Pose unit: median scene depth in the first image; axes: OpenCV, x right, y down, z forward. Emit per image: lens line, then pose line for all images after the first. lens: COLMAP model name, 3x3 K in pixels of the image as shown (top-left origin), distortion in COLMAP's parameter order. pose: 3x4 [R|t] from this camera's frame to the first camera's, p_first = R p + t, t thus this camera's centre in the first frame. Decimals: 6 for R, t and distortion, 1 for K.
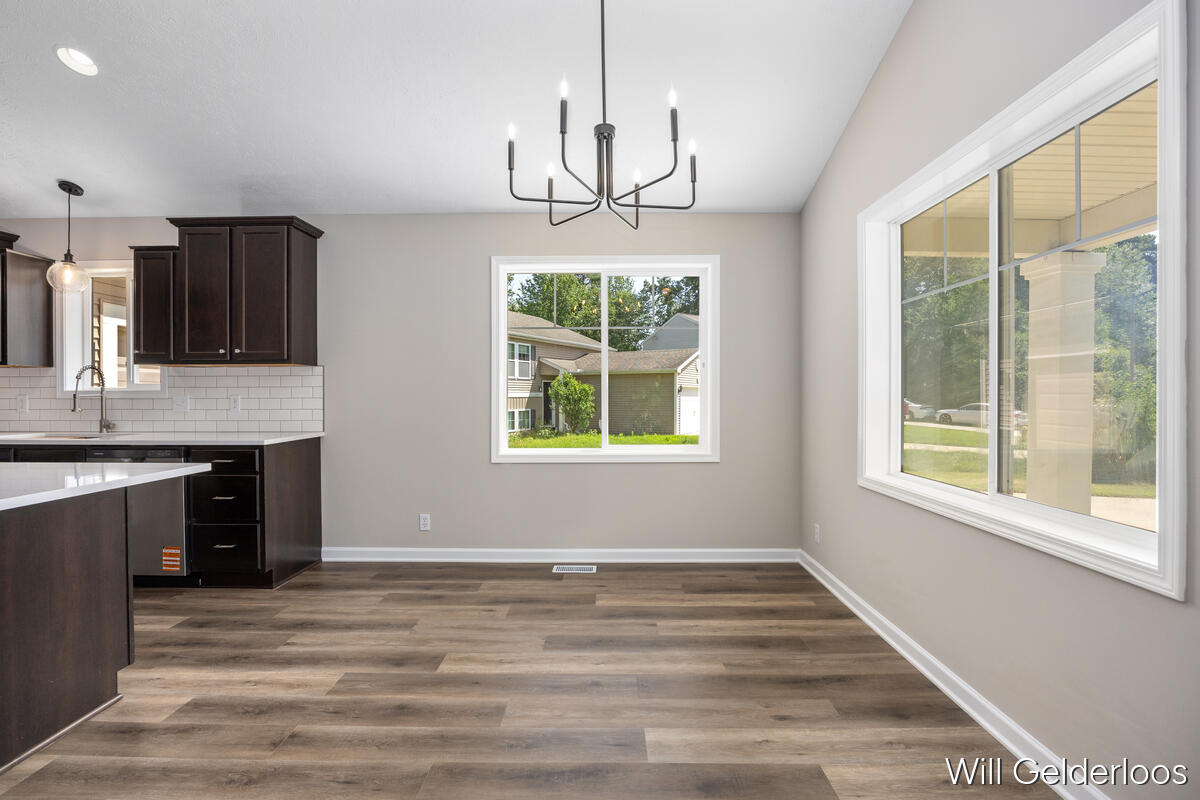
lens RADIAL K [[522.2, 0, 599.3], [0, 522.2, 398.9], [0, 0, 1]] dist [-0.013611, 0.000828]
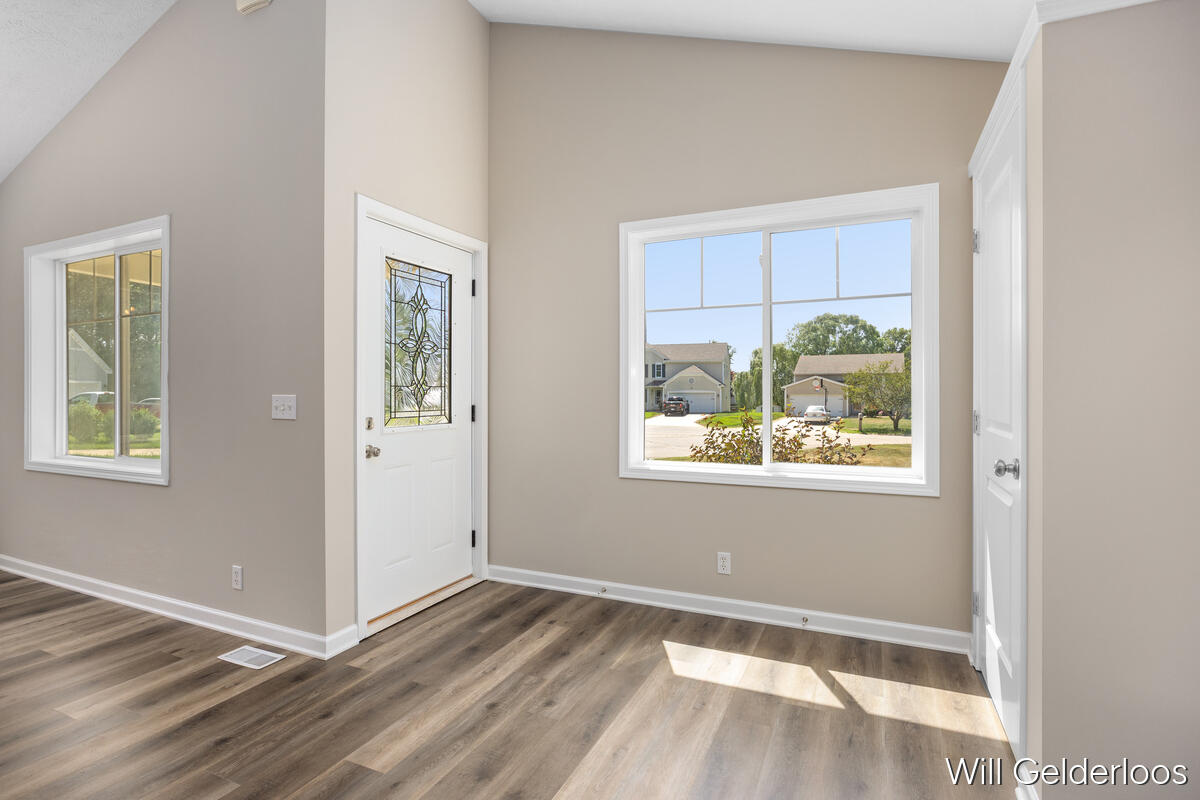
lens RADIAL K [[603.5, 0, 601.4], [0, 603.5, 389.1], [0, 0, 1]] dist [-0.014185, 0.001069]
pose [[0.416504, 0.006142, 0.909113, -0.167954], [0.007111, 0.999925, -0.010013, 0.001165], [-0.909106, 0.010635, 0.416429, -0.650666]]
